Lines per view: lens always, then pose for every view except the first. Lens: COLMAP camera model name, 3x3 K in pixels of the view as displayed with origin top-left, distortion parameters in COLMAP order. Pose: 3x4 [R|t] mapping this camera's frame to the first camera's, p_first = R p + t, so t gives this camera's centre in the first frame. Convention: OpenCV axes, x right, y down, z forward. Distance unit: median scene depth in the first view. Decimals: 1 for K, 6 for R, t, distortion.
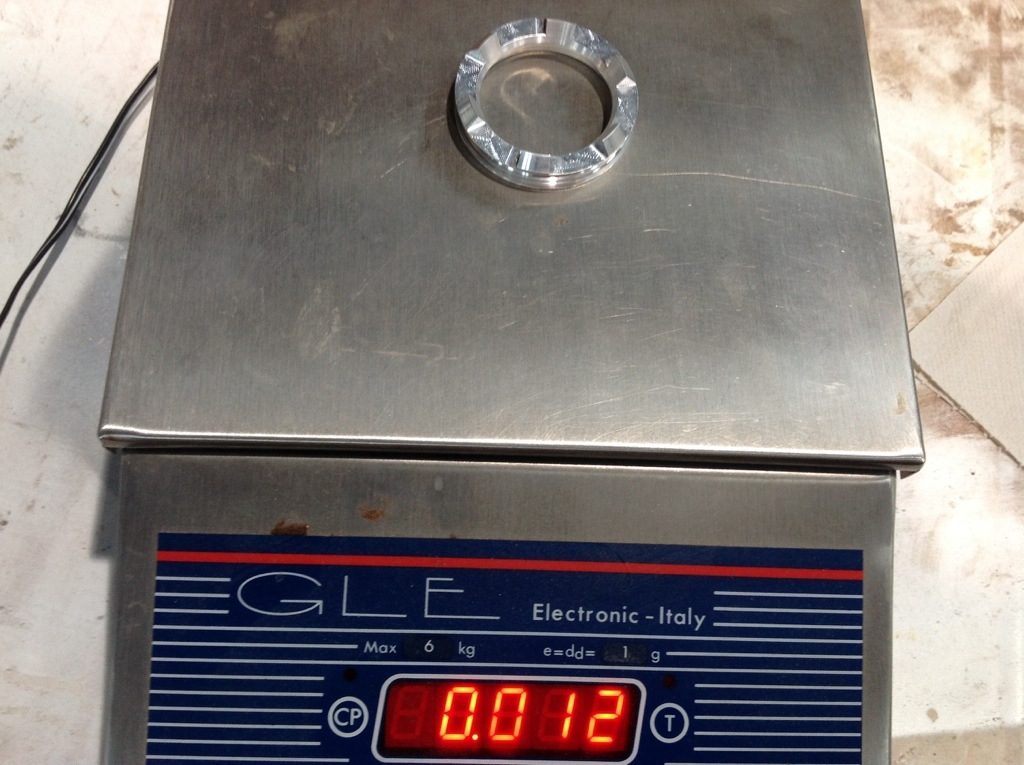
lens RADIAL K [[963.7, 0, 509.5], [0, 963.7, 384.7], [0, 0, 1]] dist [0.084107, -0.201963]
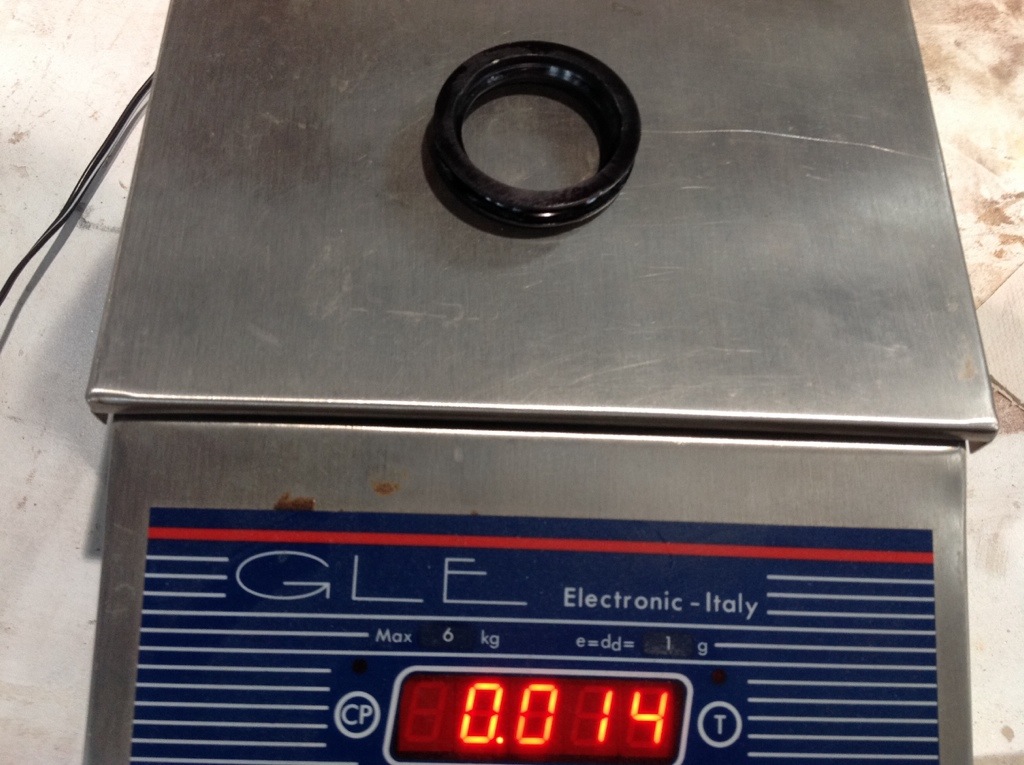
lens RADIAL K [[963.7, 0, 509.5], [0, 963.7, 384.7], [0, 0, 1]] dist [0.084107, -0.201963]
pose [[0.999769, -0.006143, -0.020605, -0.006473], [0.004735, 0.997694, -0.067706, 0.098568], [0.020974, 0.067593, 0.997493, 0.092736]]
